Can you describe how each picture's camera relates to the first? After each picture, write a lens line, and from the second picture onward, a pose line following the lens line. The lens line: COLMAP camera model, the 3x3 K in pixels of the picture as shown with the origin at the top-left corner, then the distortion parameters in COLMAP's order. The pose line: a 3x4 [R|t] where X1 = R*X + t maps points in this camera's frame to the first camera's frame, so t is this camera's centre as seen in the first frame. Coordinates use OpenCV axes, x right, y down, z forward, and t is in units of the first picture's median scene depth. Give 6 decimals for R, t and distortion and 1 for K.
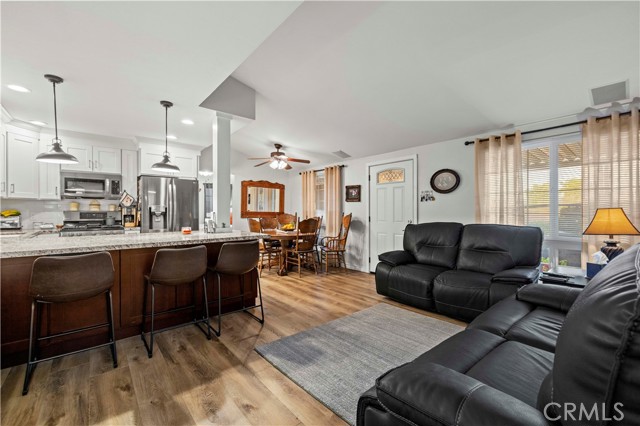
lens RADIAL K [[272.0, 0, 316.4], [0, 272.0, 212.5], [0, 0, 1]] dist [-0.000751, 0.001202]
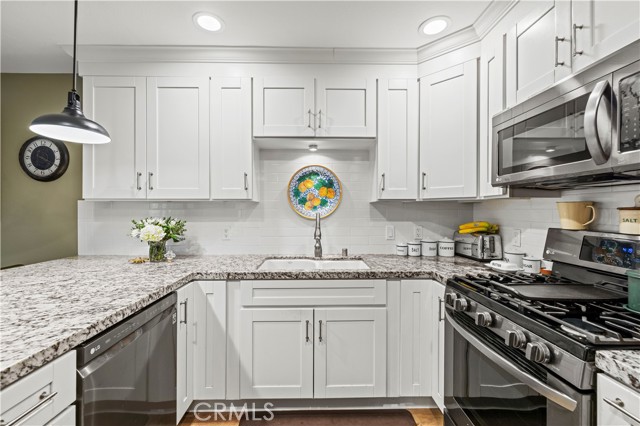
lens RADIAL K [[272.0, 0, 315.4], [0, 272.0, 211.0], [0, 0, 1]] dist [-0.000751, 0.001202]
pose [[-0.619685, -0.003123, -0.784844, -0.417180], [-0.003083, 0.999994, -0.001545, -0.021596], [0.784845, 0.001462, -0.619691, 0.840497]]
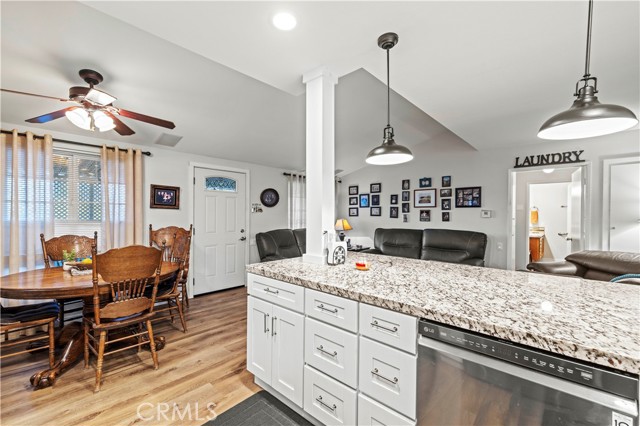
lens RADIAL K [[272.0, 0, 322.5], [0, 272.0, 217.9], [0, 0, 1]] dist [-0.000751, 0.001202]
pose [[-0.145840, -0.009319, 0.989264, -0.669292], [-0.002568, 0.999956, 0.009042, -0.024284], [-0.989305, -0.001221, -0.145858, 0.737764]]
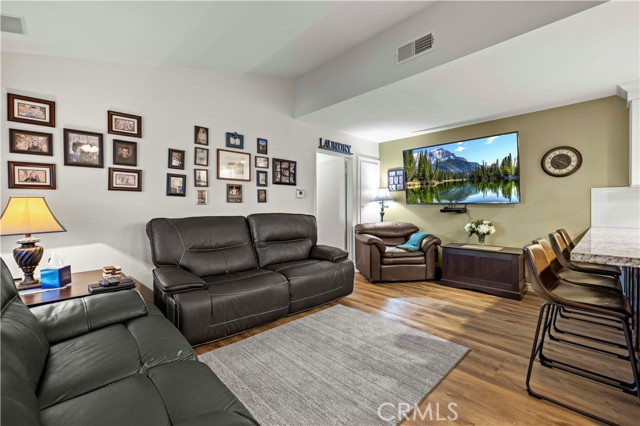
lens RADIAL K [[272.0, 0, 318.6], [0, 272.0, 204.0], [0, 0, 1]] dist [-0.000751, 0.001202]
pose [[-0.997740, -0.002294, -0.067157, 0.160468], [-0.001883, 0.999979, -0.006192, 0.004161], [0.067170, -0.006051, -0.997723, 0.857681]]
